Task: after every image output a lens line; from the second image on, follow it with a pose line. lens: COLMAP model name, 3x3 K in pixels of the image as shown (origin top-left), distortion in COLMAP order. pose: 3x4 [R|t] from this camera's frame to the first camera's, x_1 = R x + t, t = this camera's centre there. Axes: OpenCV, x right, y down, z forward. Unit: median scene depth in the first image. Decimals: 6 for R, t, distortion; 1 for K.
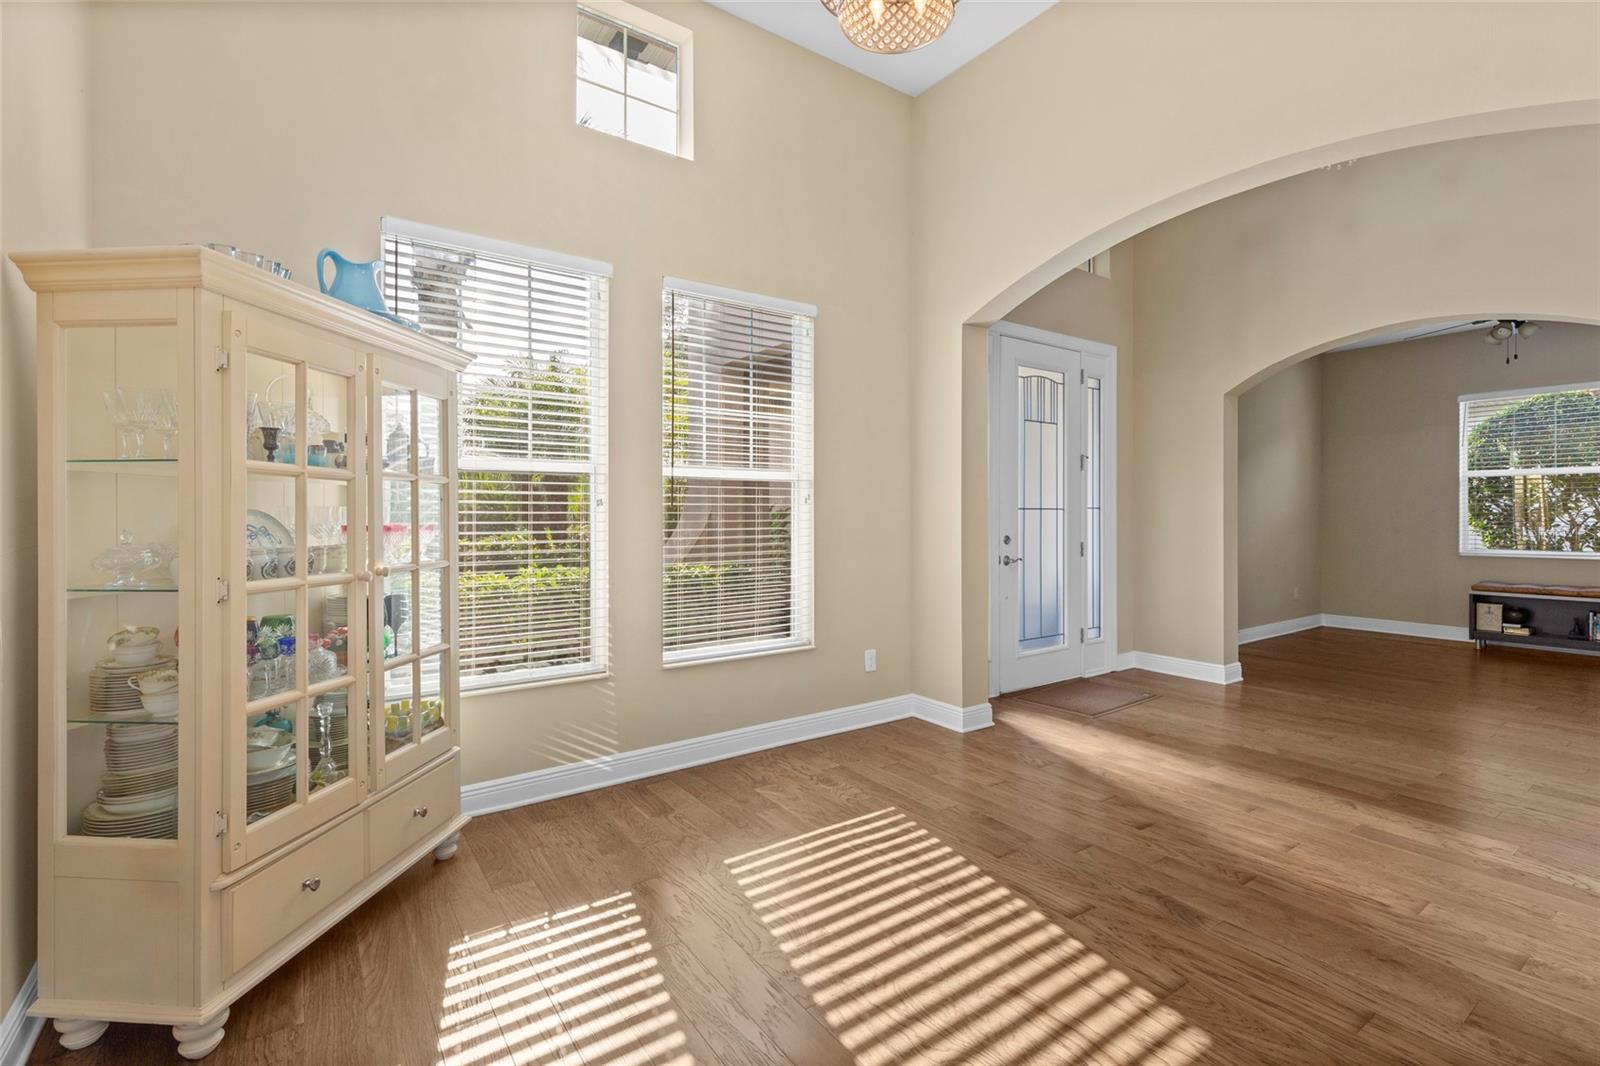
lens RADIAL K [[719.3, 0, 805.4], [0, 719.3, 521.4], [0, 0, 1]] dist [0.004841, 0.000866]
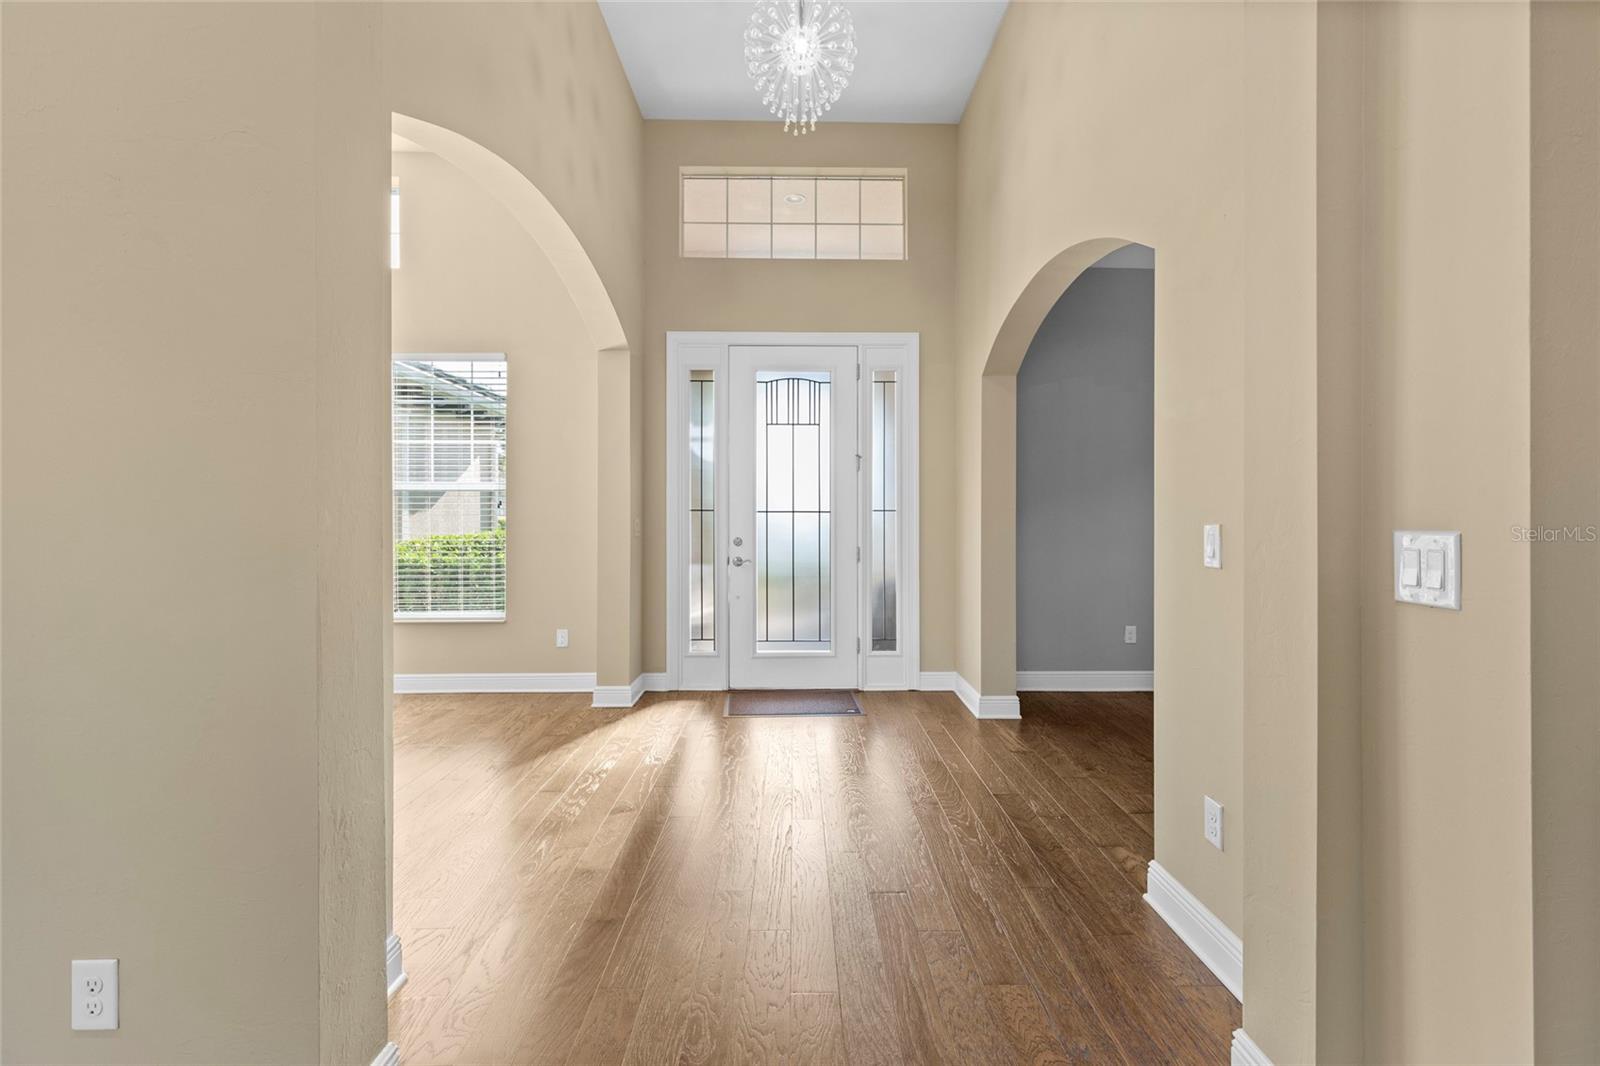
lens RADIAL K [[719.3, 0, 802.7], [0, 719.3, 524.0], [0, 0, 1]] dist [0.004841, 0.000866]
pose [[0.824296, 0.005641, -0.566131, 0.909541], [-0.006062, 0.999981, 0.001138, -0.001462], [0.566126, 0.002494, 0.824315, 0.190097]]
